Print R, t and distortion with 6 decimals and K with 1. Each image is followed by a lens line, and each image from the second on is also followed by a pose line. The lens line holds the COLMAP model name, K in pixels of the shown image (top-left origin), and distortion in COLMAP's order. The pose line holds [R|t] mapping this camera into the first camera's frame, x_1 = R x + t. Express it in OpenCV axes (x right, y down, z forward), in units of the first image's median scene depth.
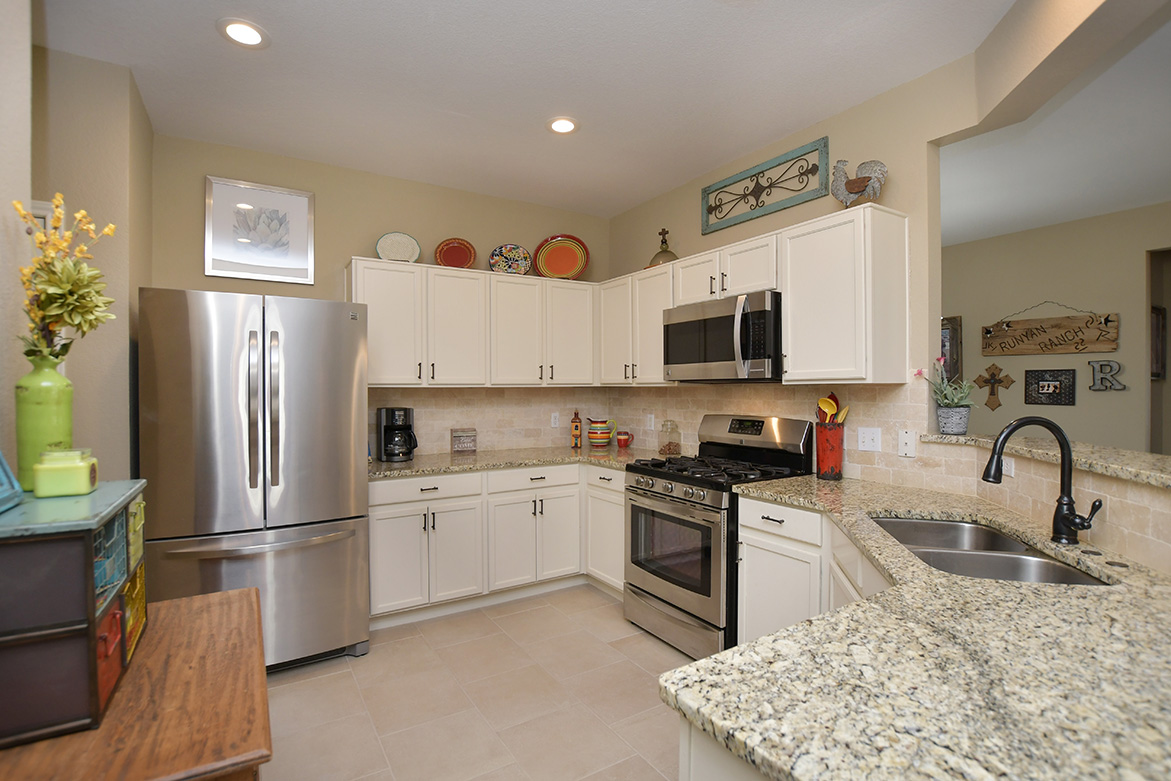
lens RADIAL K [[549.3, 0, 580.1], [0, 549.3, 394.8], [0, 0, 1]] dist [-0.005753, 0.000179]
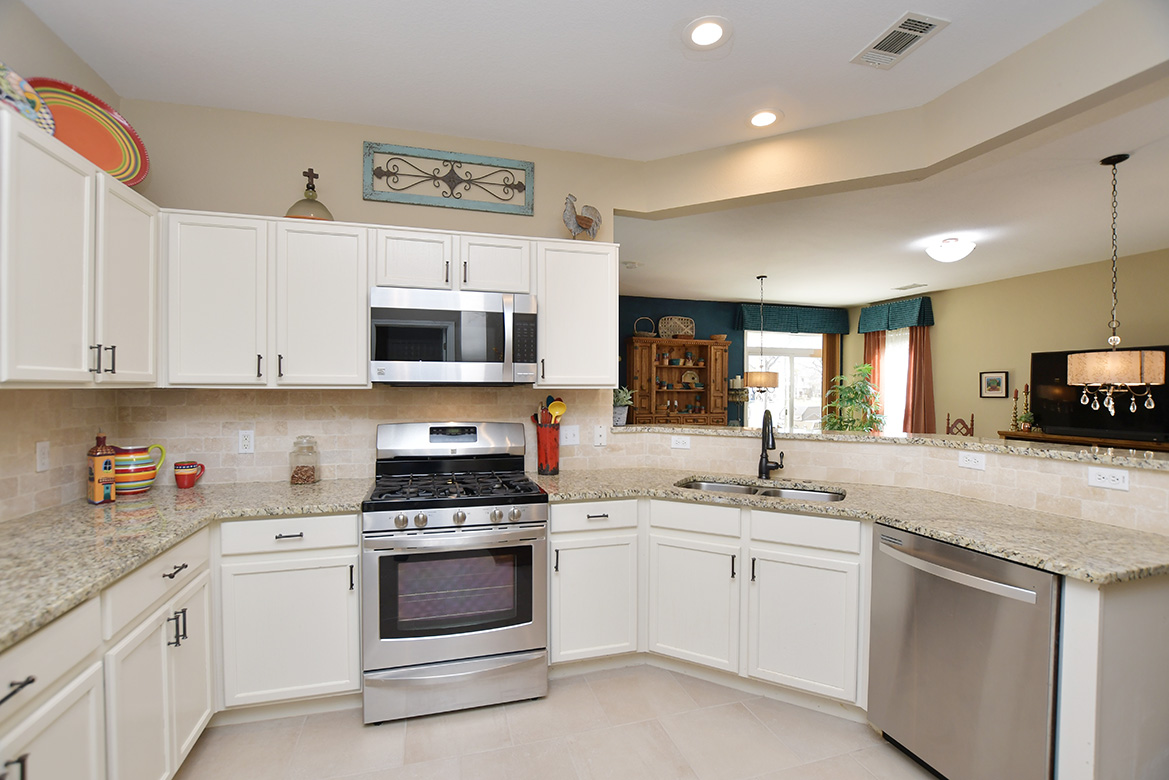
lens RADIAL K [[519.2, 0, 581.2], [0, 519.2, 392.5], [0, 0, 1]] dist [-0.026219, 0.000484]
pose [[0.273594, 0.000272, 0.961845, -0.465739], [0.008079, 0.999964, -0.002580, -0.007398], [-0.961811, 0.008477, 0.273582, 0.564193]]
